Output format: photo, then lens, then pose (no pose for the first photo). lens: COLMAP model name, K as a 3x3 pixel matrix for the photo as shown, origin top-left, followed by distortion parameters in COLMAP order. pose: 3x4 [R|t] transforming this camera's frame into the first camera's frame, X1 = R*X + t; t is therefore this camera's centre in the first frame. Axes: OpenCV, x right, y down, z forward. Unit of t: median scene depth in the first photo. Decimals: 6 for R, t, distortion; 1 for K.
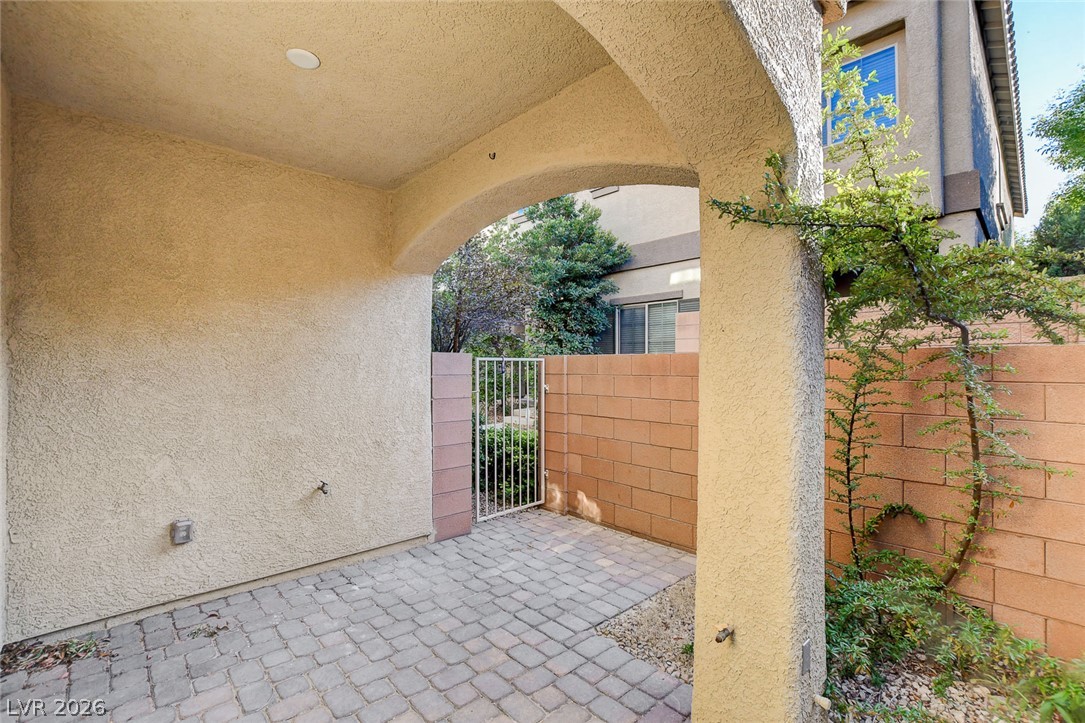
lens RADIAL K [[474.1, 0, 543.5], [0, 474.1, 360.0], [0, 0, 1]] dist [-0.001114, -0.000155]
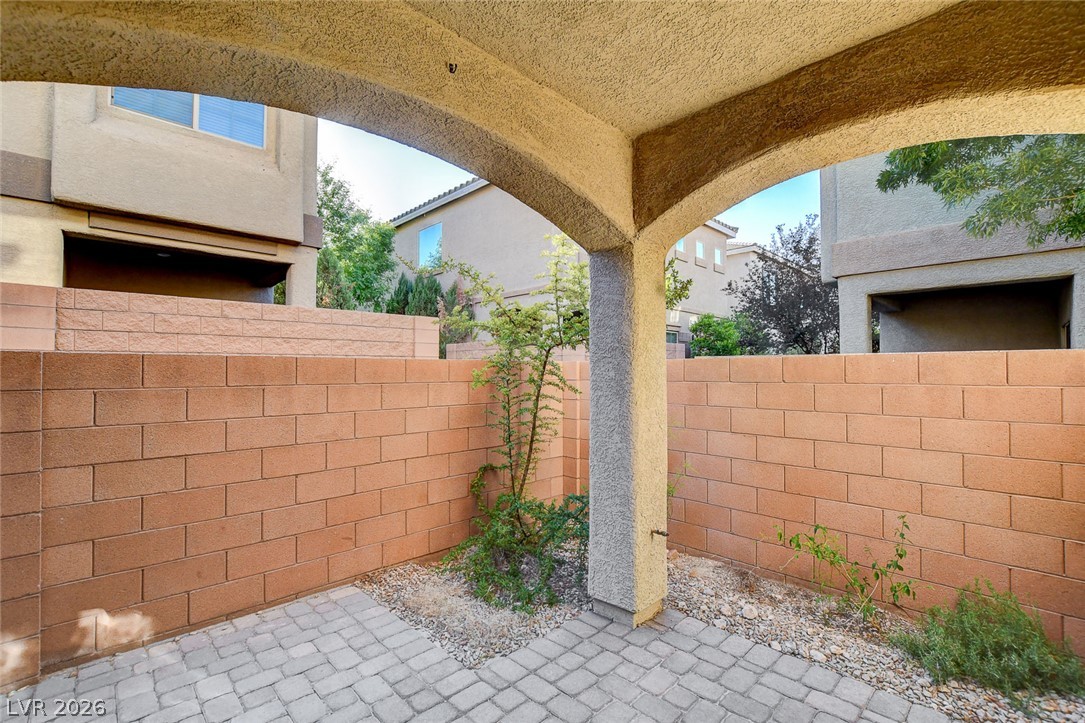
lens RADIAL K [[479.0, 0, 541.8], [0, 479.0, 362.8], [0, 0, 1]] dist [-0.023076, 0.000072]
pose [[-0.010474, 0.010743, 0.999887, -0.651866], [-0.007516, 0.999913, -0.010822, 0.004263], [-0.999917, -0.007628, -0.010393, 0.730777]]
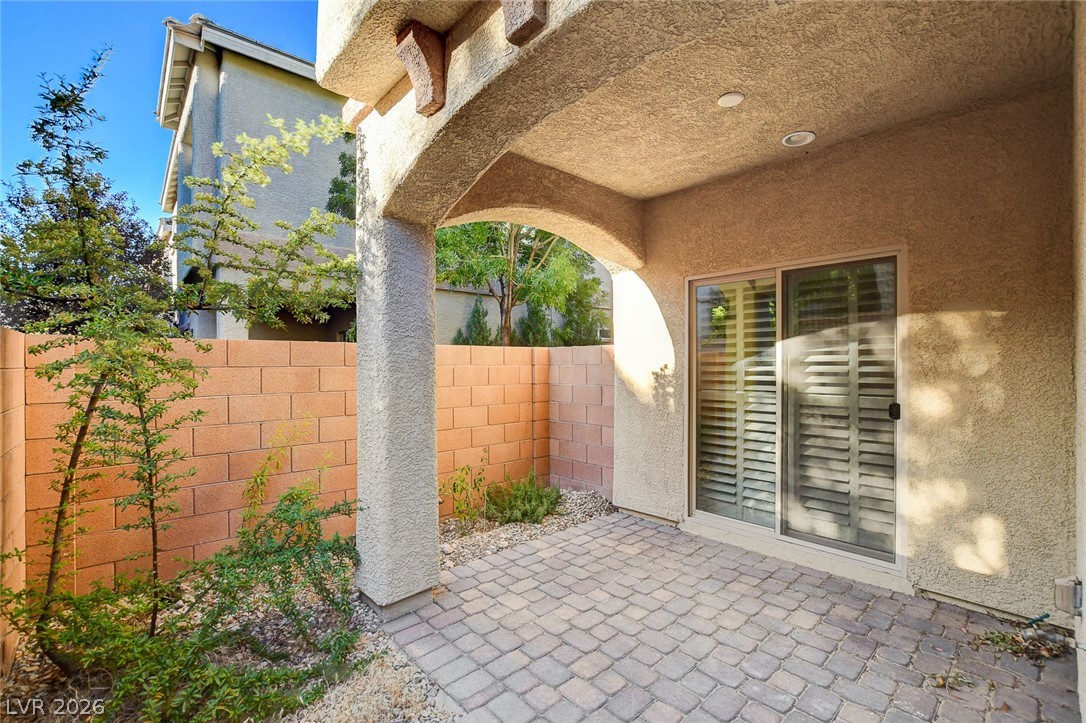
lens RADIAL K [[478.5, 0, 541.9], [0, 478.5, 363.1], [0, 0, 1]] dist [-0.001137, -0.000036]
pose [[-0.999404, -0.000905, 0.034510, -0.037737], [-0.001219, 0.999958, -0.009085, 0.036462], [-0.034500, -0.009121, -0.999363, 1.418983]]
